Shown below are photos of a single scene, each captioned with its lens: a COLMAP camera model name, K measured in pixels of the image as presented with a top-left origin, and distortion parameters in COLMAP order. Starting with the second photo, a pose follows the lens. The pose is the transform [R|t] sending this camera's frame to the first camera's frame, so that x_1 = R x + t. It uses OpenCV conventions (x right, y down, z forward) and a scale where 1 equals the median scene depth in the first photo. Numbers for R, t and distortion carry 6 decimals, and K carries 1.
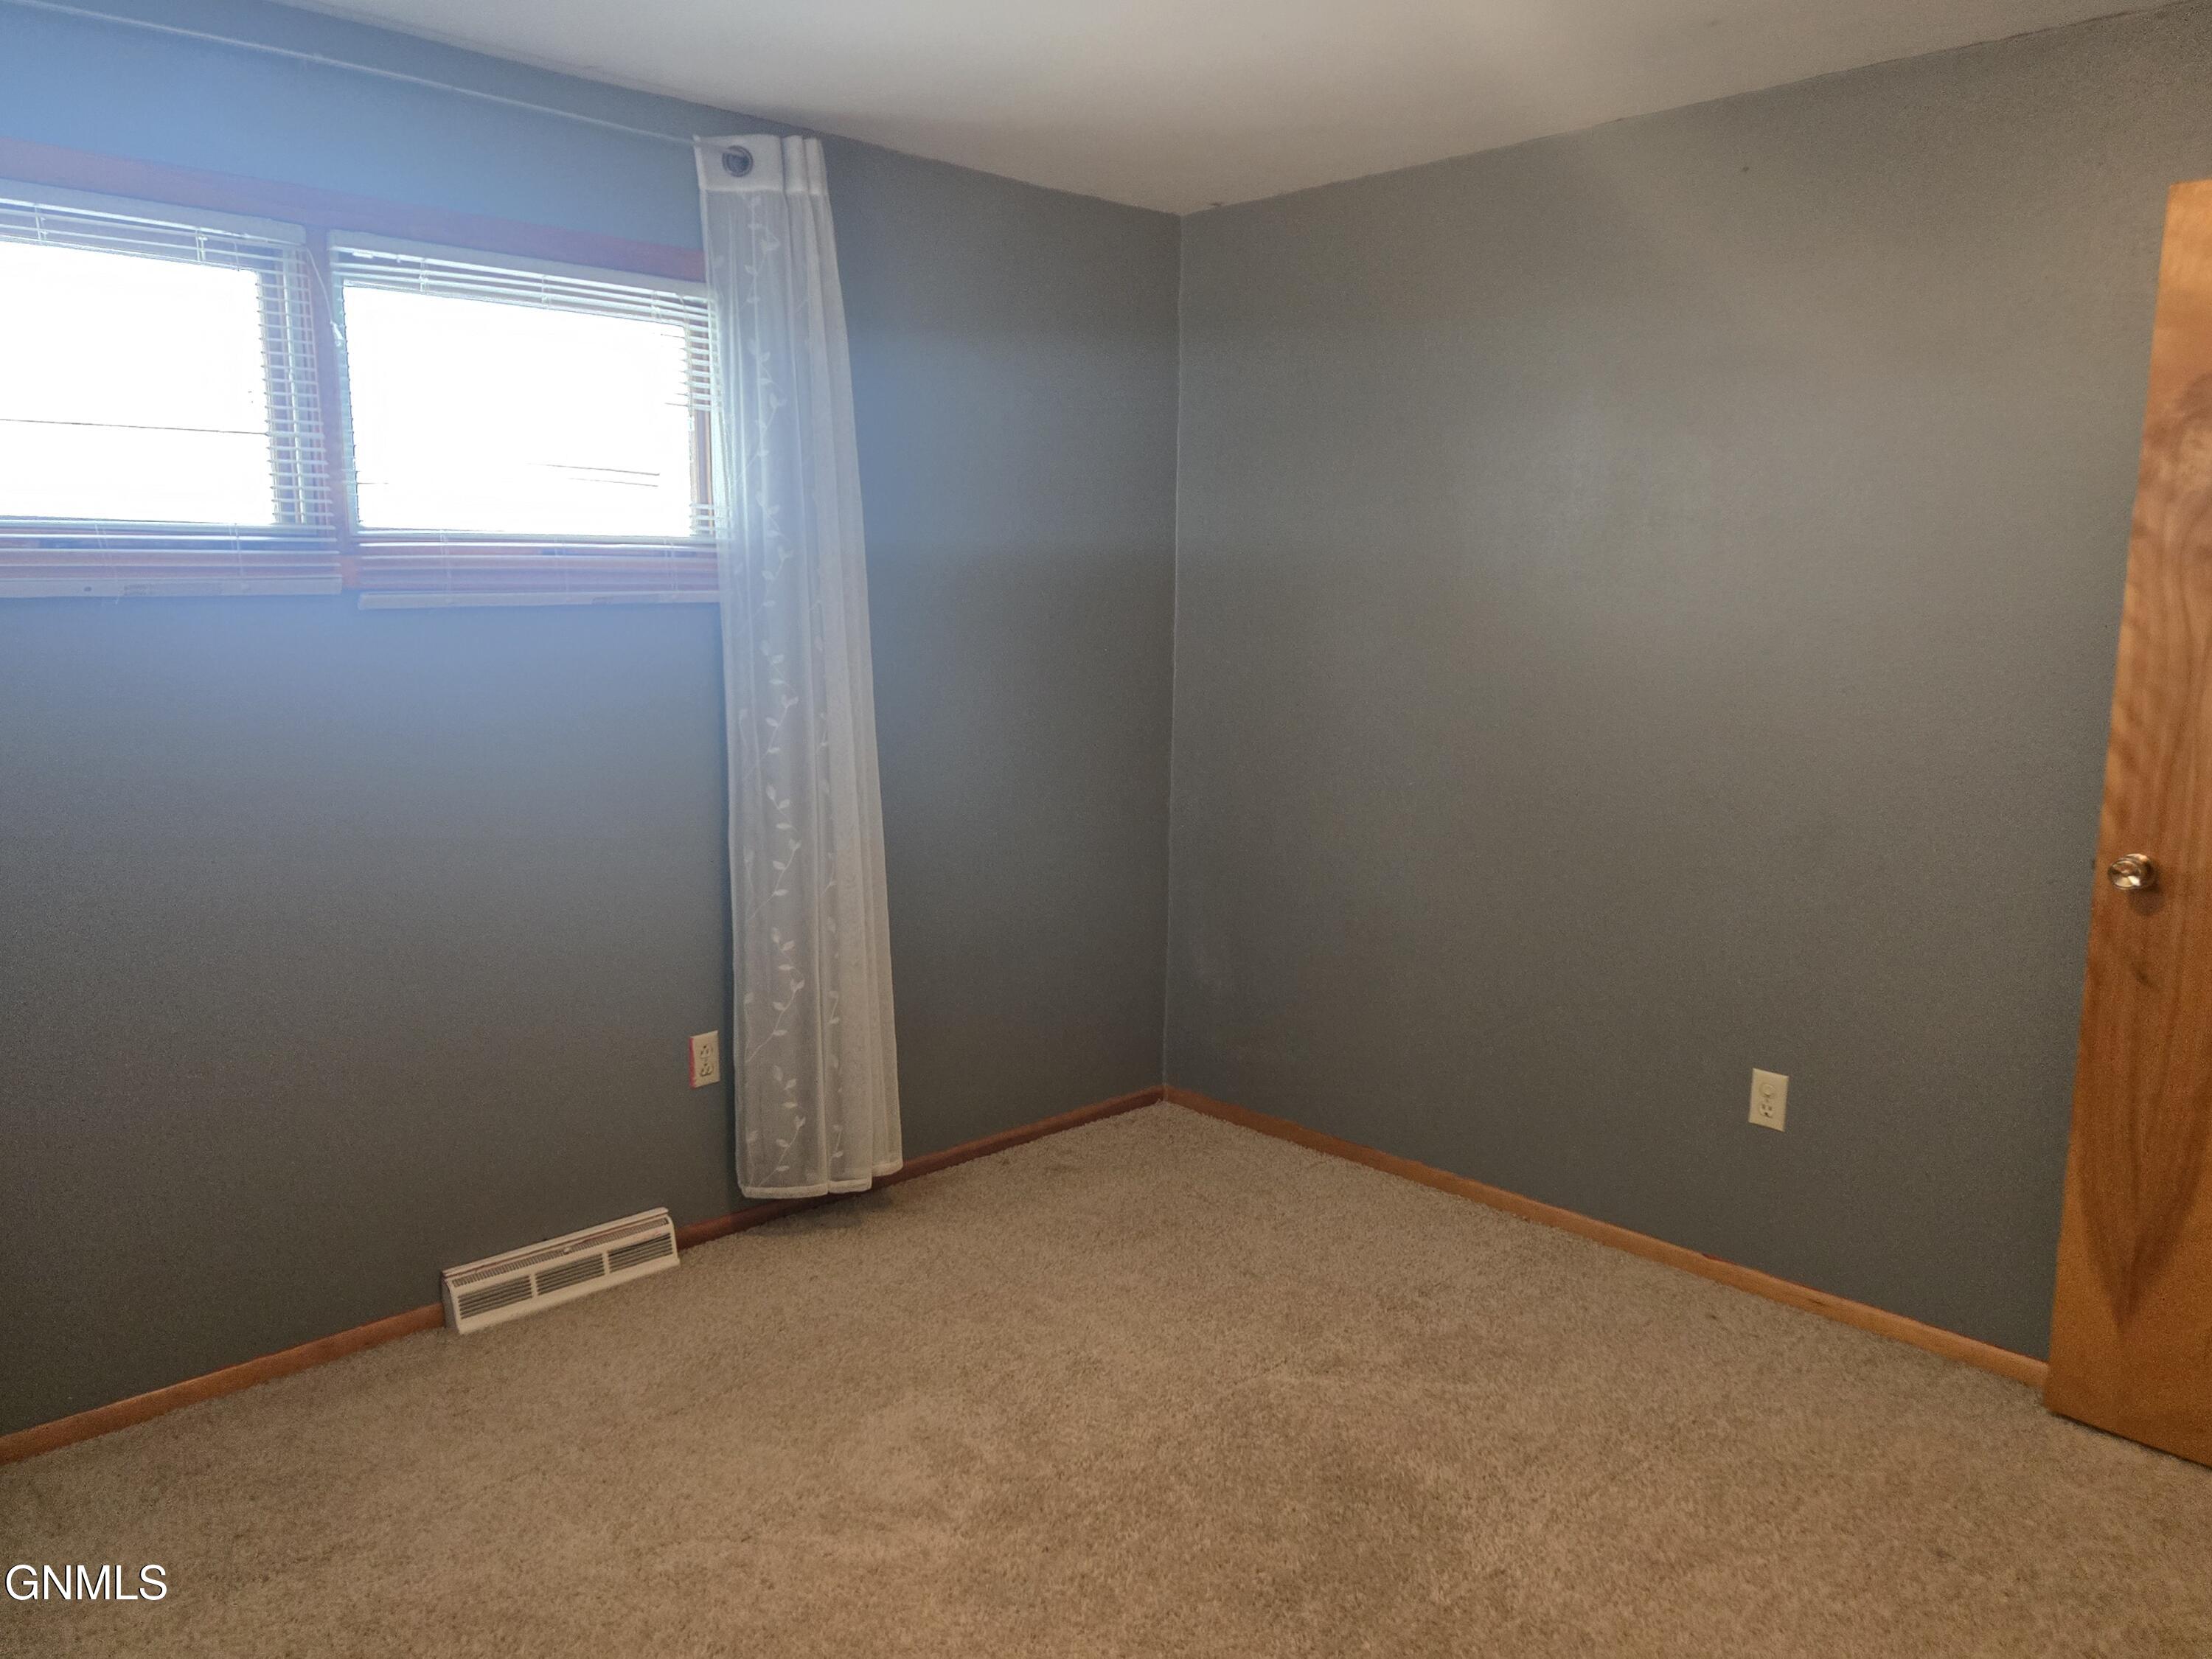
lens RADIAL K [[1605.9, 0, 1106.0], [0, 1605.9, 829.5], [0, 0, 1]] dist [0.091993, -0.070014]
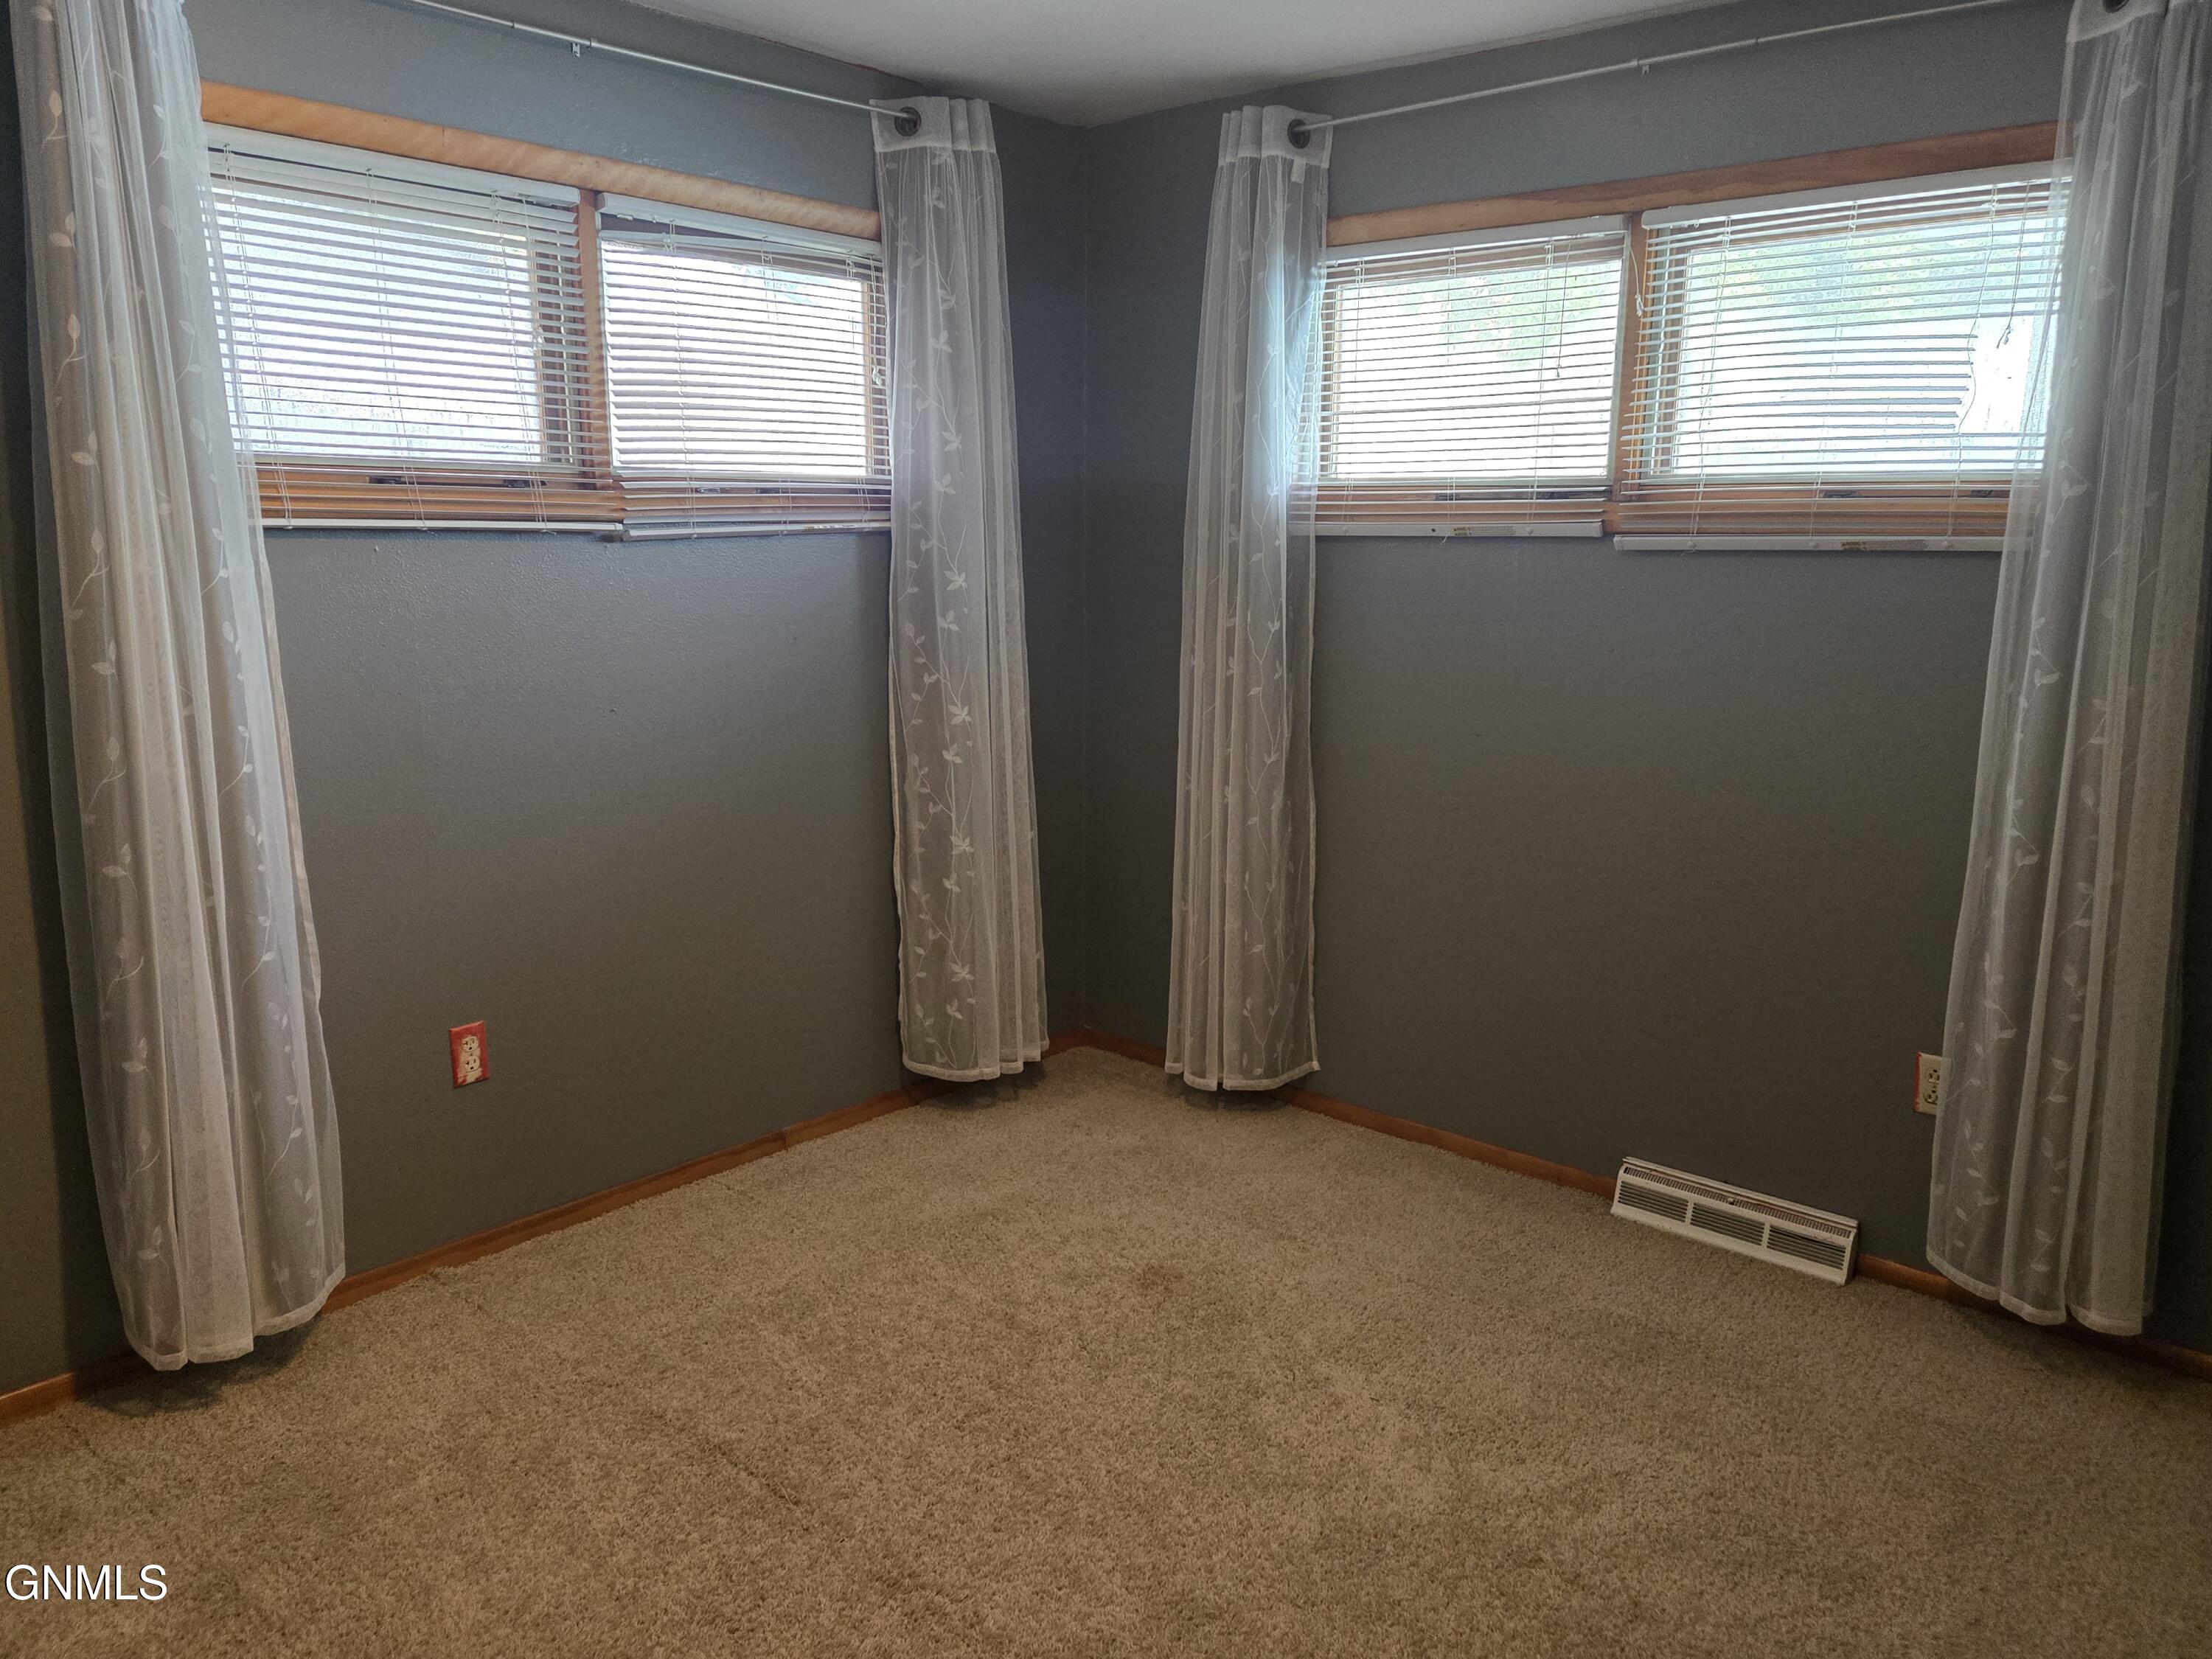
lens RADIAL K [[1524.8, 0, 1106.0], [0, 1524.8, 829.5], [0, 0, 1]] dist [0.001240, -0.004535]
pose [[0.110514, 0.194285, -0.974700, 0.518878], [-0.163918, 0.970840, 0.174930, -0.066519], [0.980264, 0.140438, 0.139139, 0.484540]]
